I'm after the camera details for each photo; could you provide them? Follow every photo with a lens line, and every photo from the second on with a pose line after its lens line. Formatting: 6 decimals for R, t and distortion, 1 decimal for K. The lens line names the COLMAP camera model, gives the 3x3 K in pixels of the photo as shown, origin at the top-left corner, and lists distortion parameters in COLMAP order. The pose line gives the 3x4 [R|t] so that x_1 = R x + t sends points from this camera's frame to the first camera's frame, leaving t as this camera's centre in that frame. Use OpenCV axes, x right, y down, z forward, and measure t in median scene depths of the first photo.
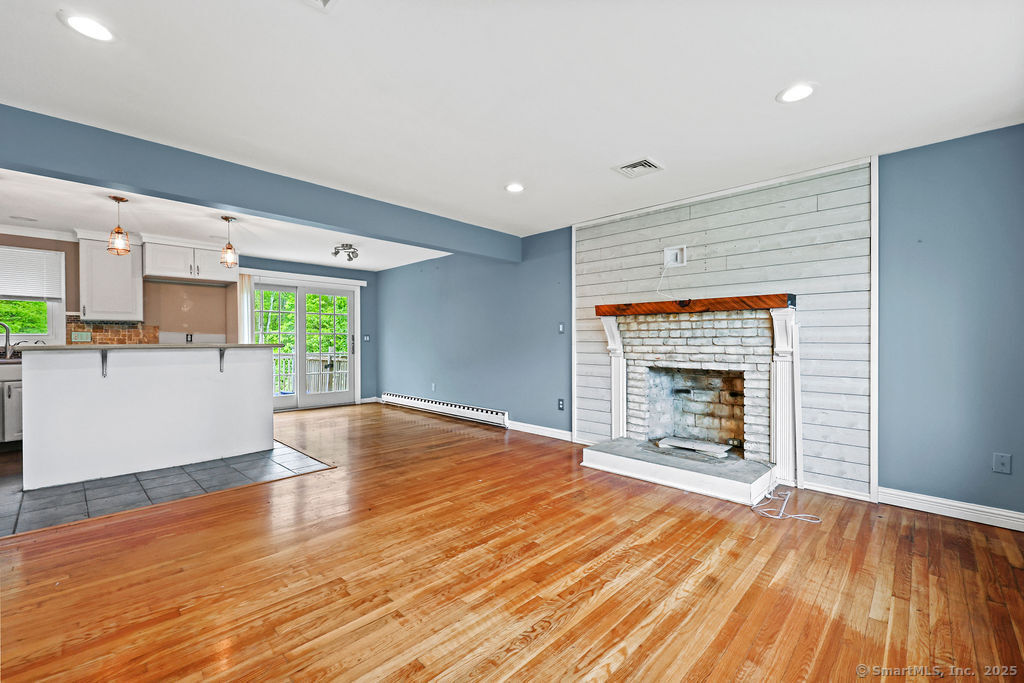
lens RADIAL K [[428.2, 0, 517.8], [0, 428.2, 344.6], [0, 0, 1]] dist [0.000122, 0.001157]
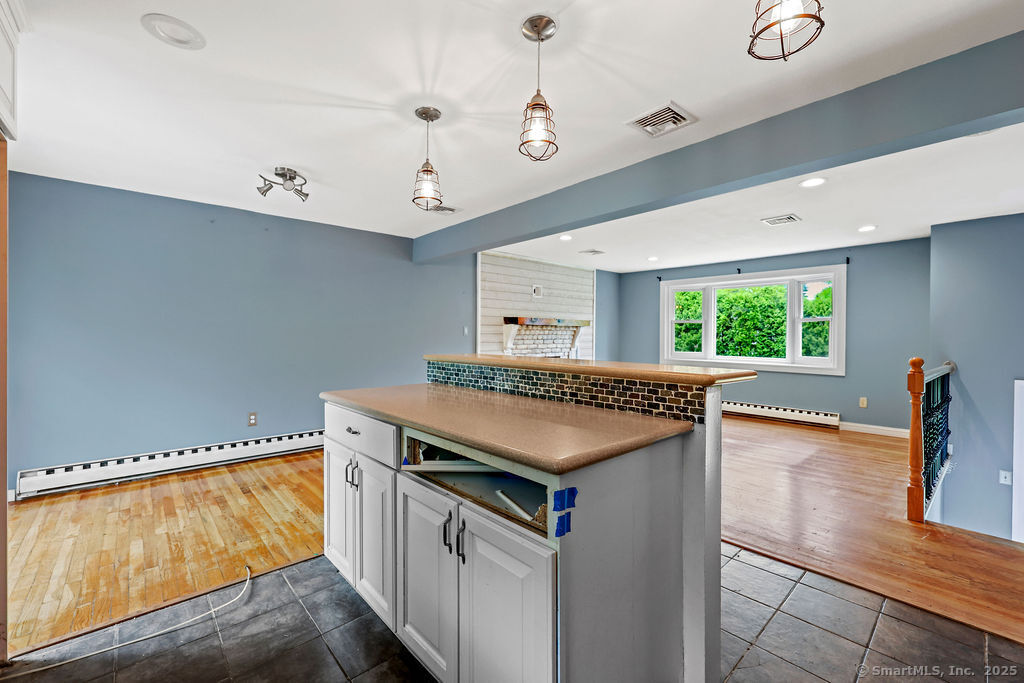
lens RADIAL K [[428.2, 0, 513.1], [0, 428.2, 338.9], [0, 0, 1]] dist [0.000122, 0.001157]
pose [[0.078236, -0.008550, 0.996898, -1.358852], [0.006156, 0.999948, 0.008093, -0.033469], [-0.996916, 0.005504, 0.078285, 0.993194]]
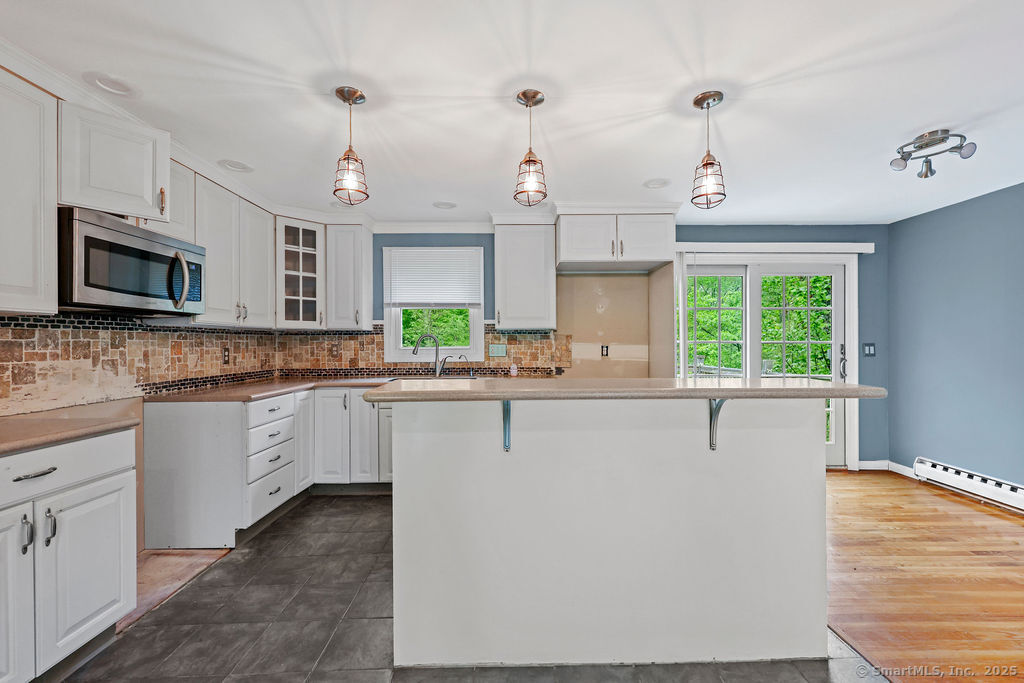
lens RADIAL K [[428.2, 0, 515.6], [0, 428.2, 341.8], [0, 0, 1]] dist [0.000122, 0.001157]
pose [[0.703377, -0.002390, -0.710813, -0.572804], [-0.003685, 0.999969, -0.007009, -0.038778], [0.710807, 0.007549, 0.703347, 0.621362]]
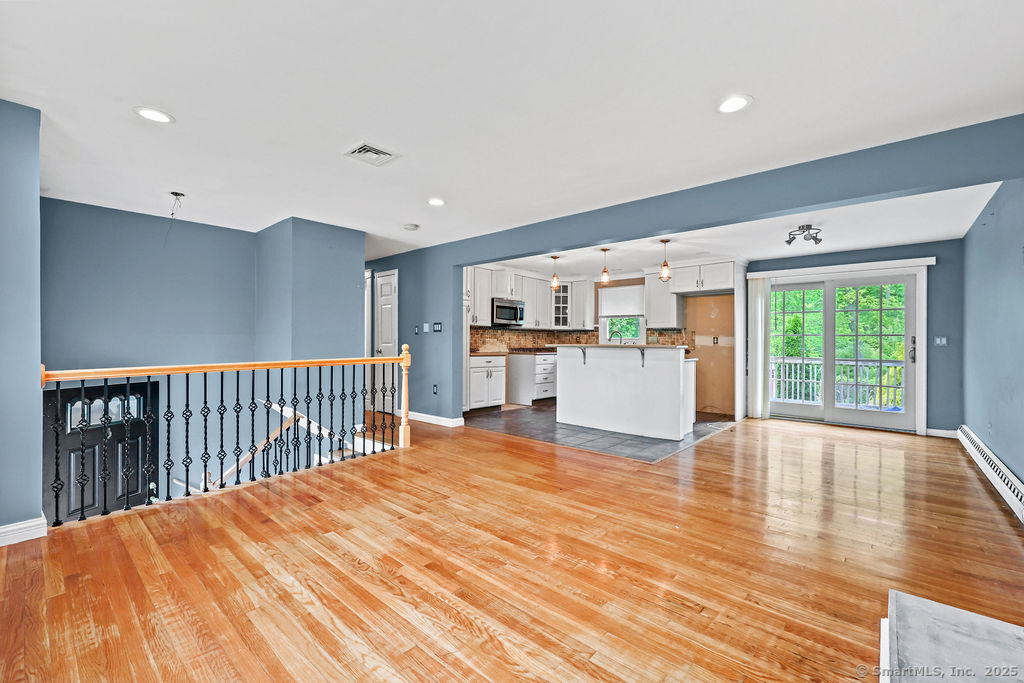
lens RADIAL K [[428.2, 0, 511.9], [0, 428.2, 339.3], [0, 0, 1]] dist [0.000122, 0.001157]
pose [[0.046710, -0.005746, -0.998892, 0.584072], [-0.016357, 0.999845, -0.006516, -0.003077], [0.998775, 0.016643, 0.046609, 0.599333]]
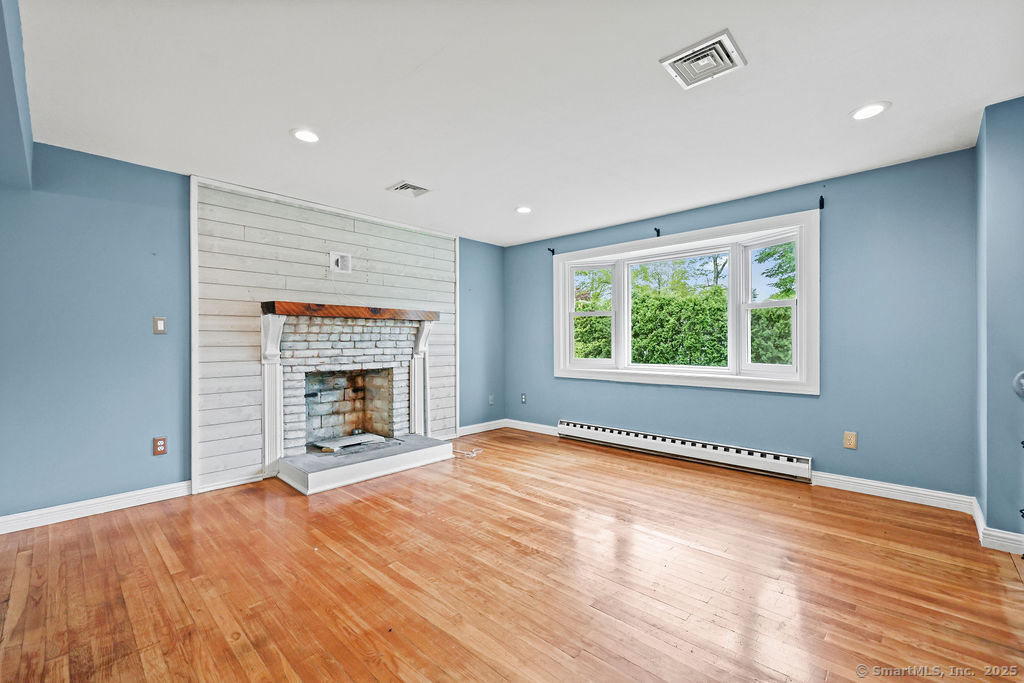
lens RADIAL K [[428.2, 0, 513.7], [0, 428.2, 345.3], [0, 0, 1]] dist [0.000122, 0.001157]
pose [[-0.008171, -0.005251, 0.999953, -0.688083], [0.015687, 0.999862, 0.005379, -0.005288], [-0.999844, 0.015731, -0.008087, 0.612433]]
